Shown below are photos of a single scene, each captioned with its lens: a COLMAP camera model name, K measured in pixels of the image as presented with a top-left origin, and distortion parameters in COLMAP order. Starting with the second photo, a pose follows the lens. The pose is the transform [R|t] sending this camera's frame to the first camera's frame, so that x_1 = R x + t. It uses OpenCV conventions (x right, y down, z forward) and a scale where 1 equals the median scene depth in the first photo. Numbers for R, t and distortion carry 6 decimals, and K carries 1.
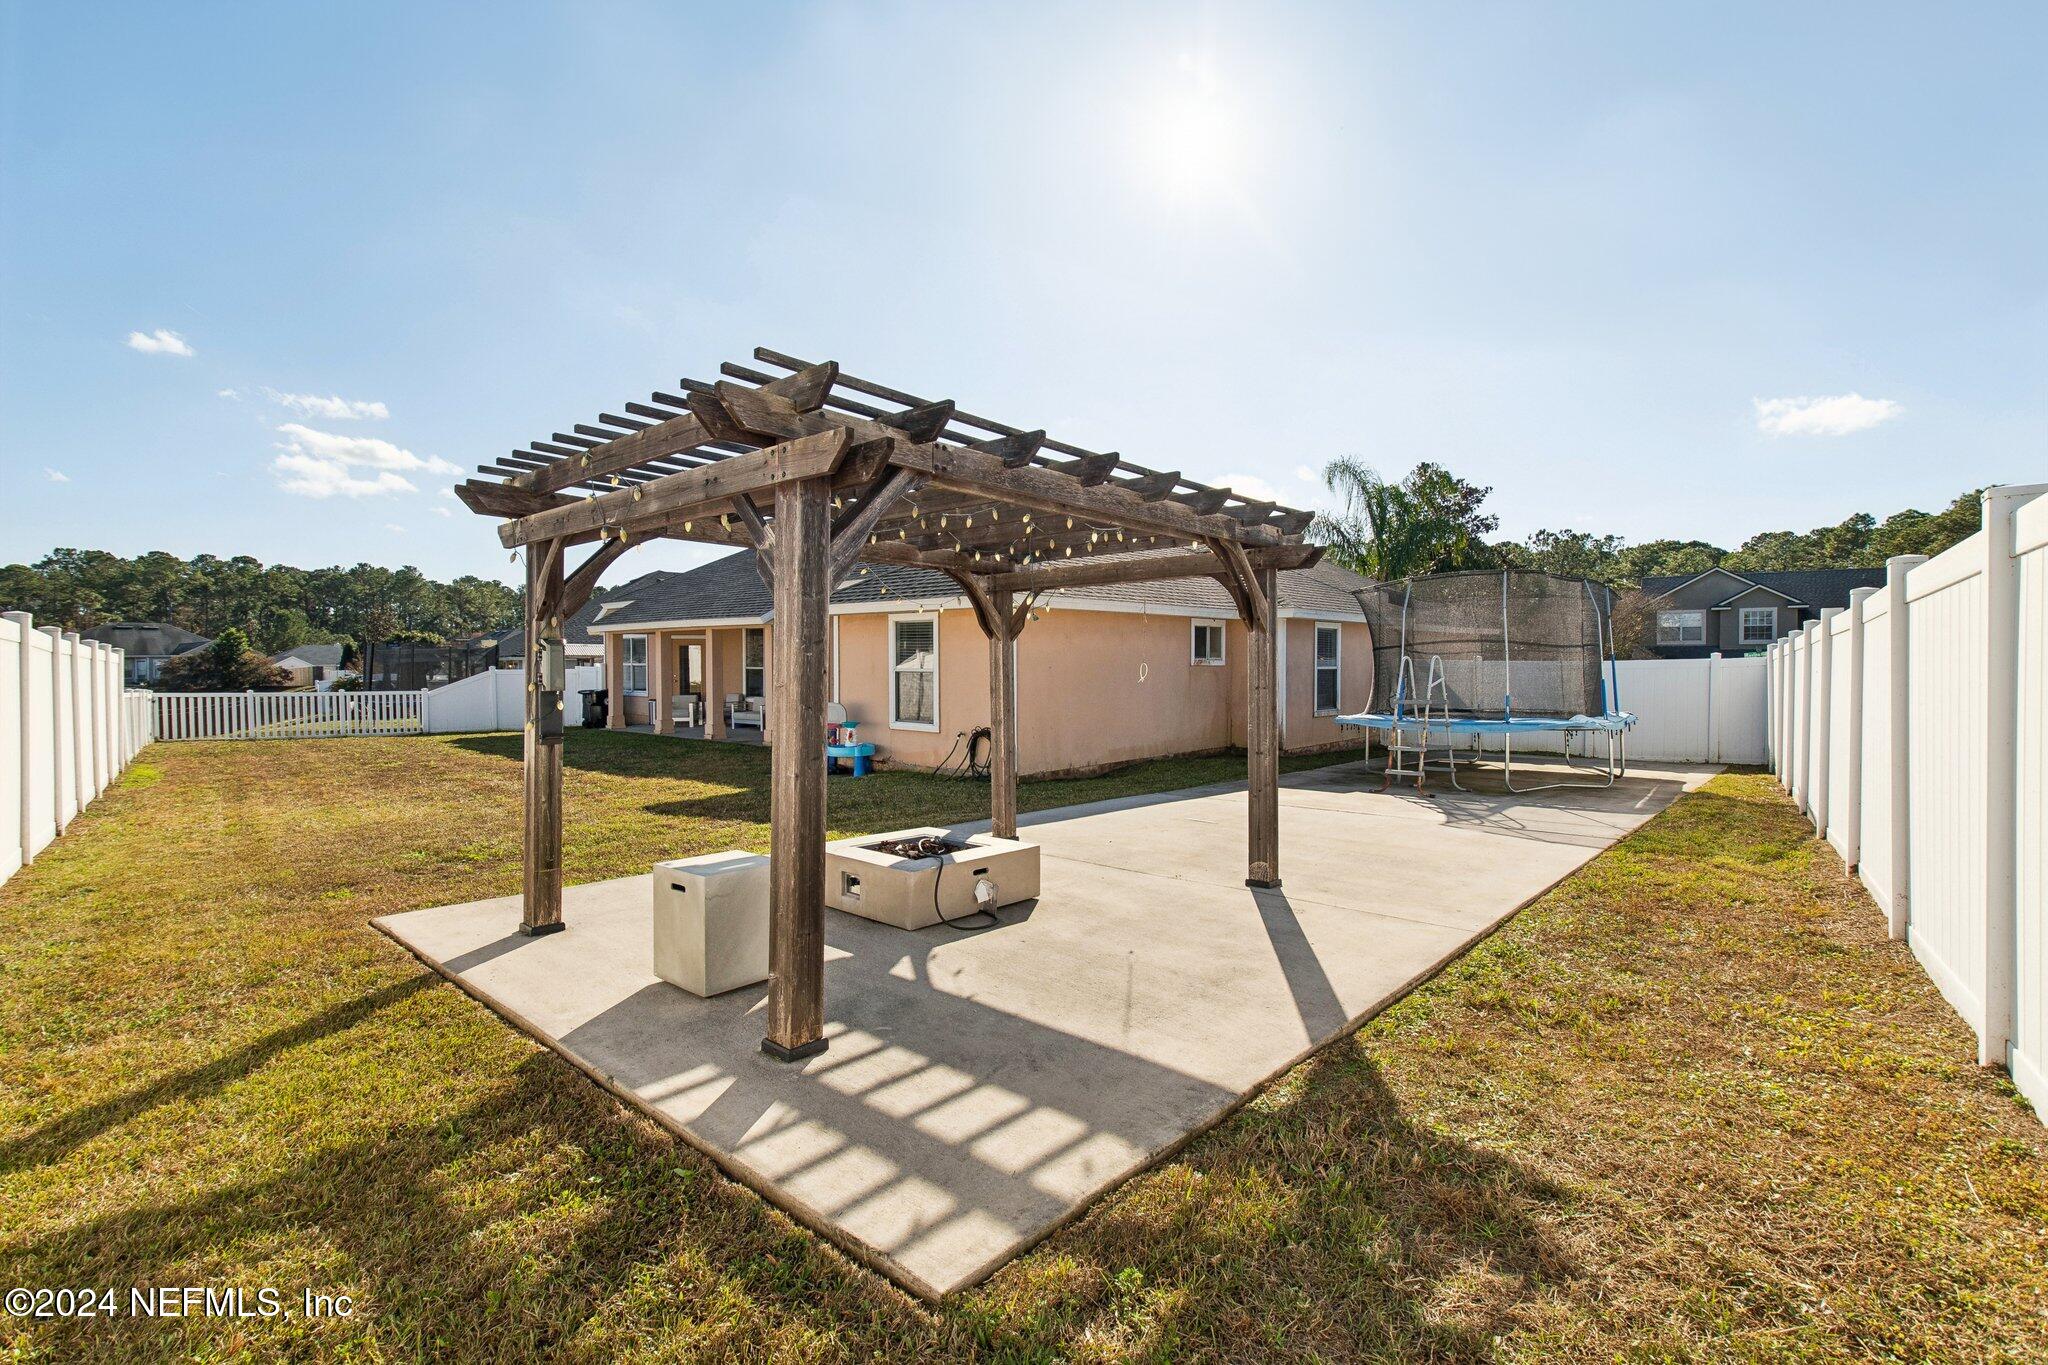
lens RADIAL K [[921.1, 0, 1014.6], [0, 921.1, 683.8], [0, 0, 1]] dist [0.000969, -0.000142]
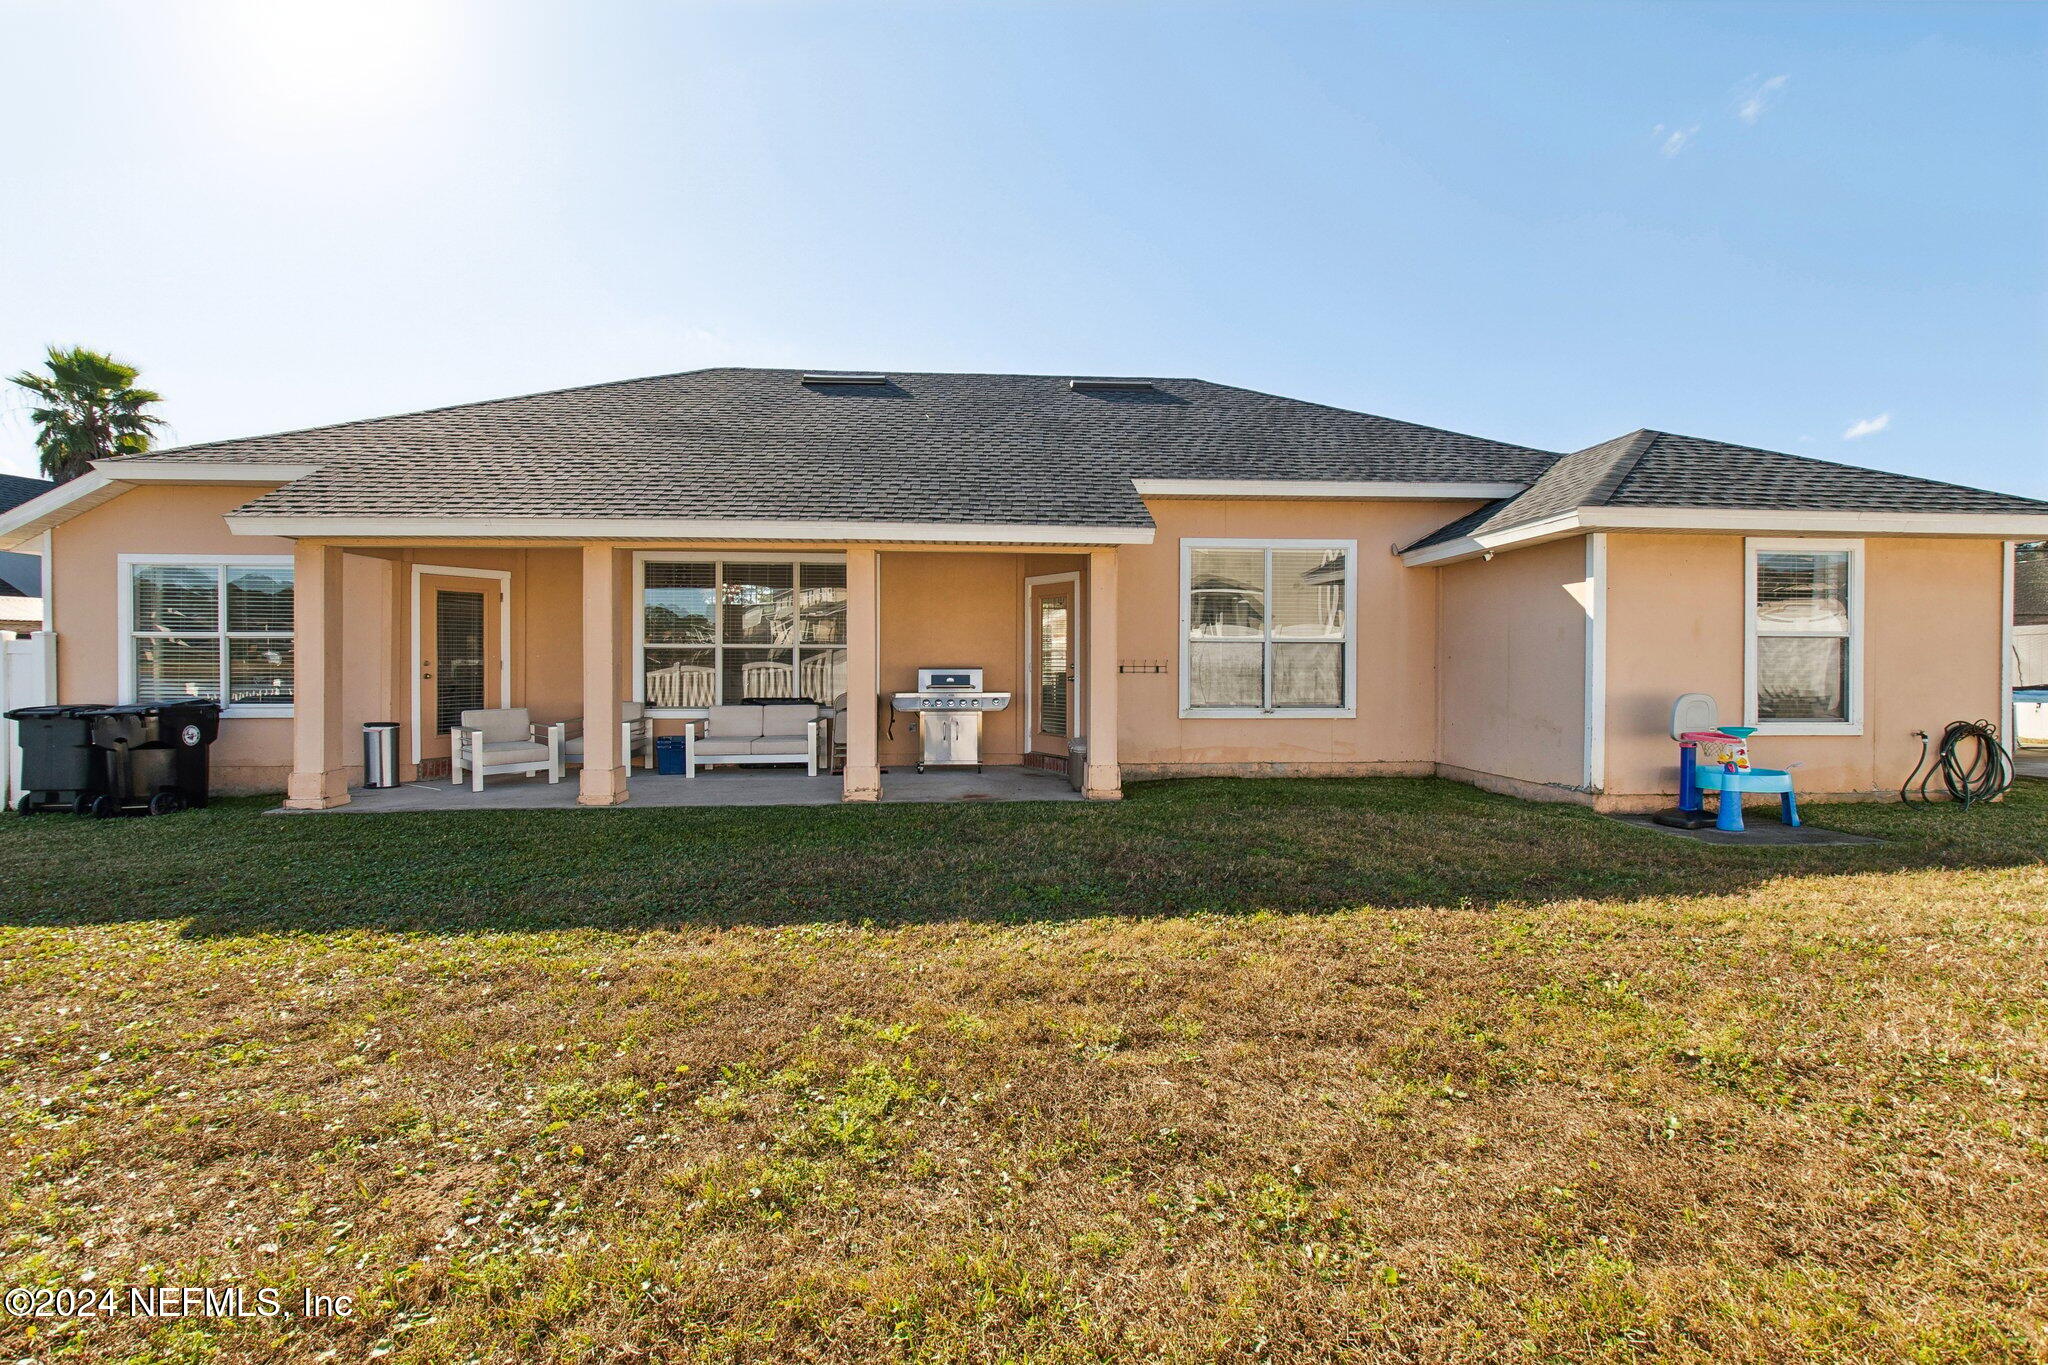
lens RADIAL K [[921.1, 0, 1014.6], [0, 921.1, 683.8], [0, 0, 1]] dist [0.000969, -0.000142]
pose [[0.685796, -0.010748, 0.727714, -0.094931], [0.016935, 0.999856, -0.001192, 0.001040], [-0.727597, 0.013141, 0.685879, 0.102355]]
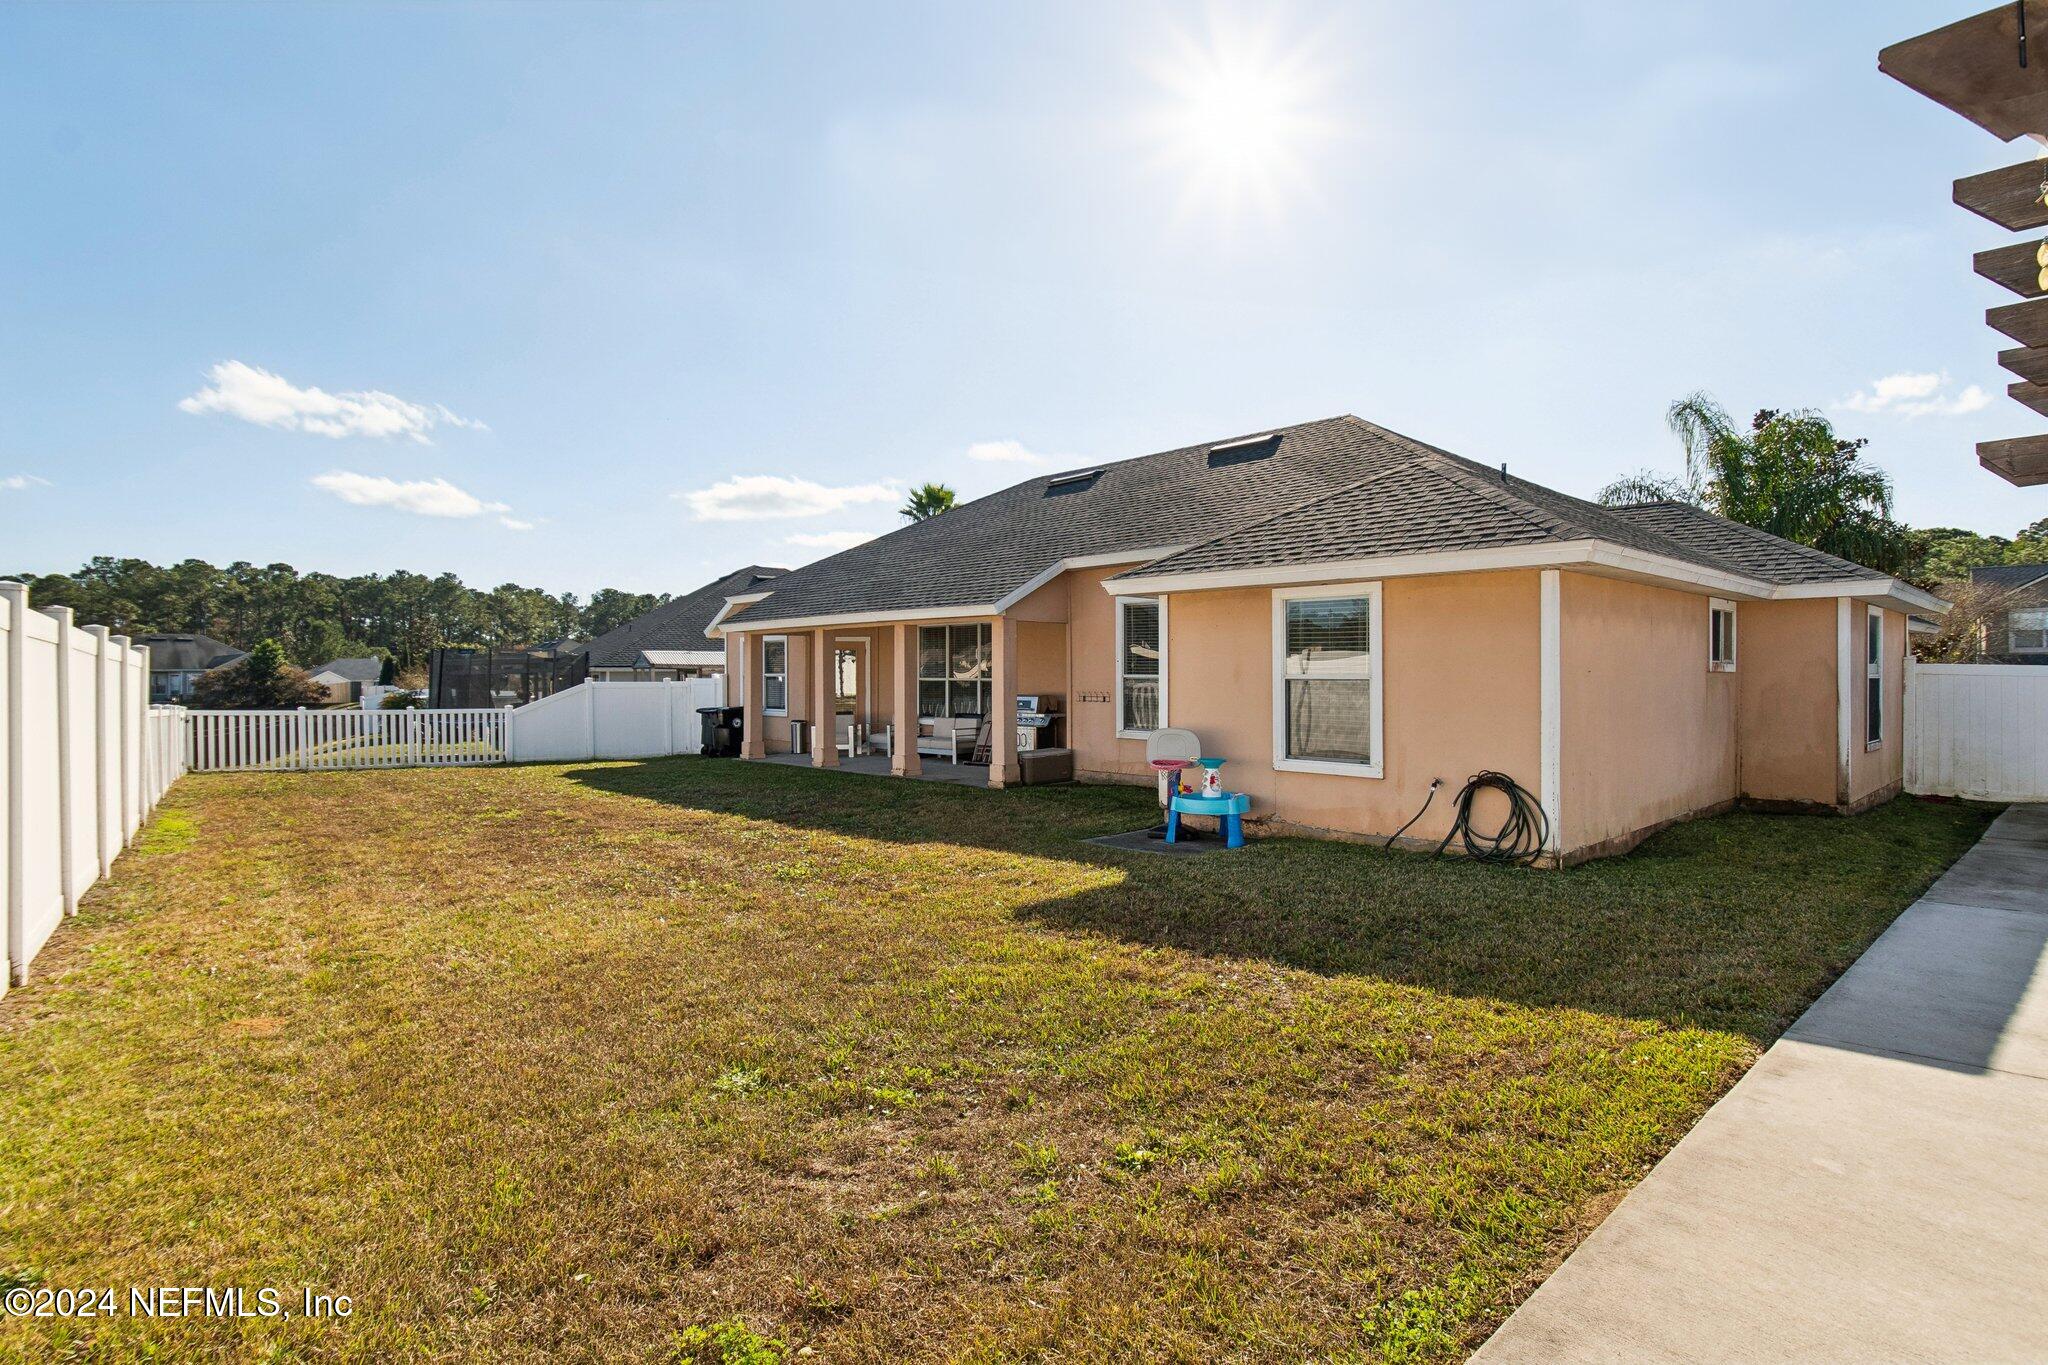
lens RADIAL K [[1047.6, 0, 1024.0], [0, 1047.6, 682.5], [0, 0, 1]] dist [0.016986, -0.019091]
pose [[0.996896, 0.000706, -0.078732, -0.027475], [-0.002220, 0.999814, -0.019145, 0.000320], [0.078704, 0.019260, 0.996712, 0.029322]]
